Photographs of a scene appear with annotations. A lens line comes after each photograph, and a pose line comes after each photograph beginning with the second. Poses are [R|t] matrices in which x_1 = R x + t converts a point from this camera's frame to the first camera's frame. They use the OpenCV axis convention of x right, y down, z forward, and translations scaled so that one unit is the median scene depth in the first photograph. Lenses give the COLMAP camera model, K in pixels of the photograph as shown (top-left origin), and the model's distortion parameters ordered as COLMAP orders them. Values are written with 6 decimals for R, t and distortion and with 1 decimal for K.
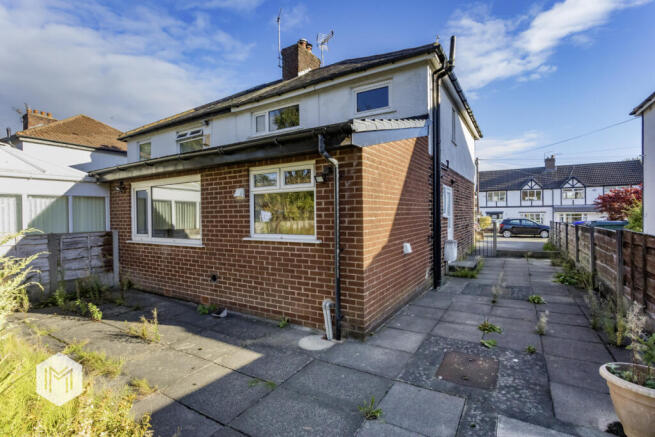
lens RADIAL K [[315.2, 0, 327.5], [0, 315.2, 218.5], [0, 0, 1]] dist [-0.001752, -0.000323]
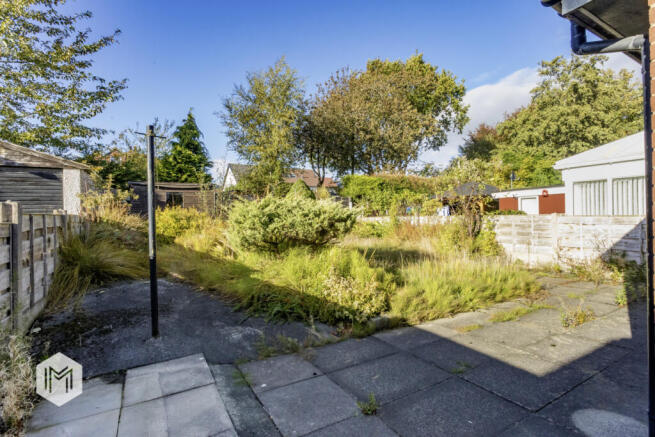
lens RADIAL K [[315.2, 0, 327.5], [0, 315.2, 218.5], [0, 0, 1]] dist [-0.001752, -0.000323]
pose [[-0.488937, 0.013657, -0.872212, 0.633866], [0.006992, 0.999907, 0.011737, 0.061095], [0.872291, -0.000360, -0.488987, 0.896243]]
